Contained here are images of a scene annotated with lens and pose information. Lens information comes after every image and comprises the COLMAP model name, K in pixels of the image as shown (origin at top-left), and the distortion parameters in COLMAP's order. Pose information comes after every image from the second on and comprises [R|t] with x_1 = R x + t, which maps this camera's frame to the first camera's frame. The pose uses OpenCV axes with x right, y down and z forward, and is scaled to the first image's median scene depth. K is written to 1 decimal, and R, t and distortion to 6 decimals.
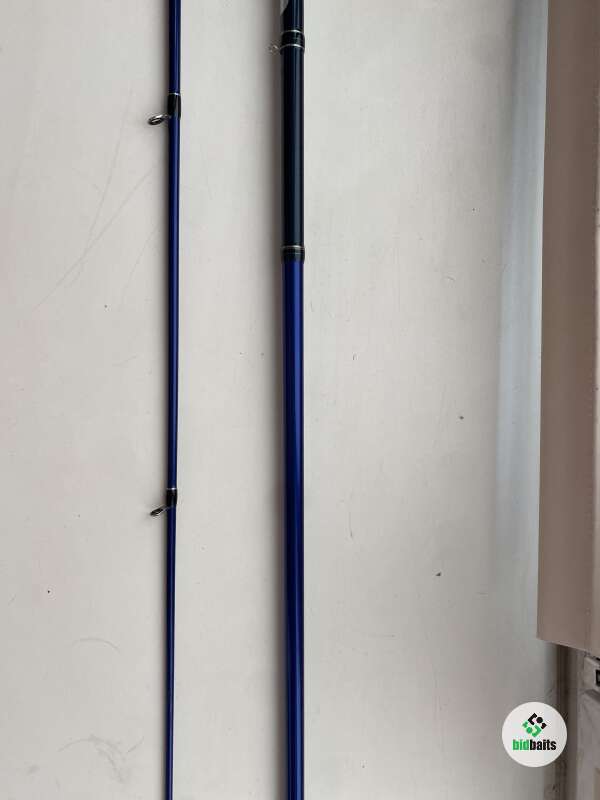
lens RADIAL K [[917.7, 0, 298.2], [0, 917.7, 401.4], [0, 0, 1]] dist [0.026538, 0.000000]
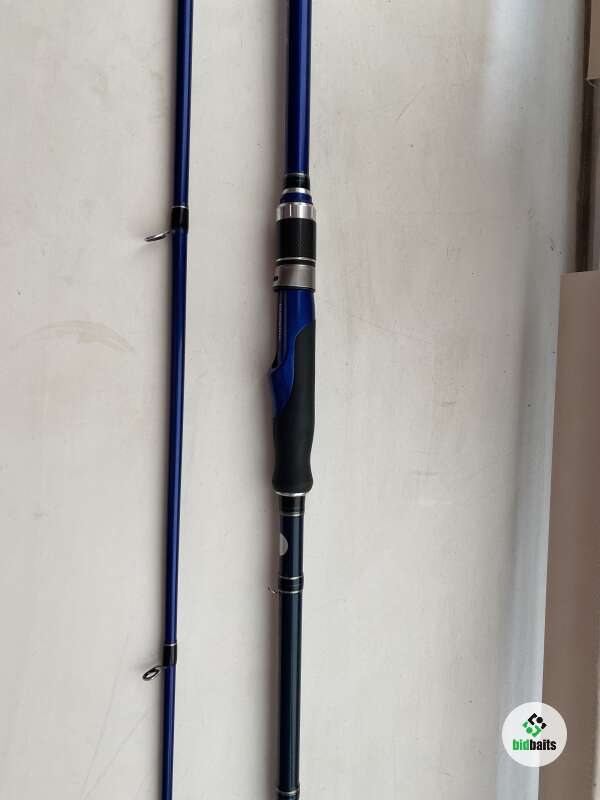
lens RADIAL K [[917.7, 0, 297.8], [0, 917.7, 401.4], [0, 0, 1]] dist [0.026538, 0.000000]
pose [[0.999770, 0.021201, -0.003271, 0.000298], [-0.021233, 0.999722, -0.010253, -0.523616], [0.003052, 0.010320, 0.999942, 0.003469]]
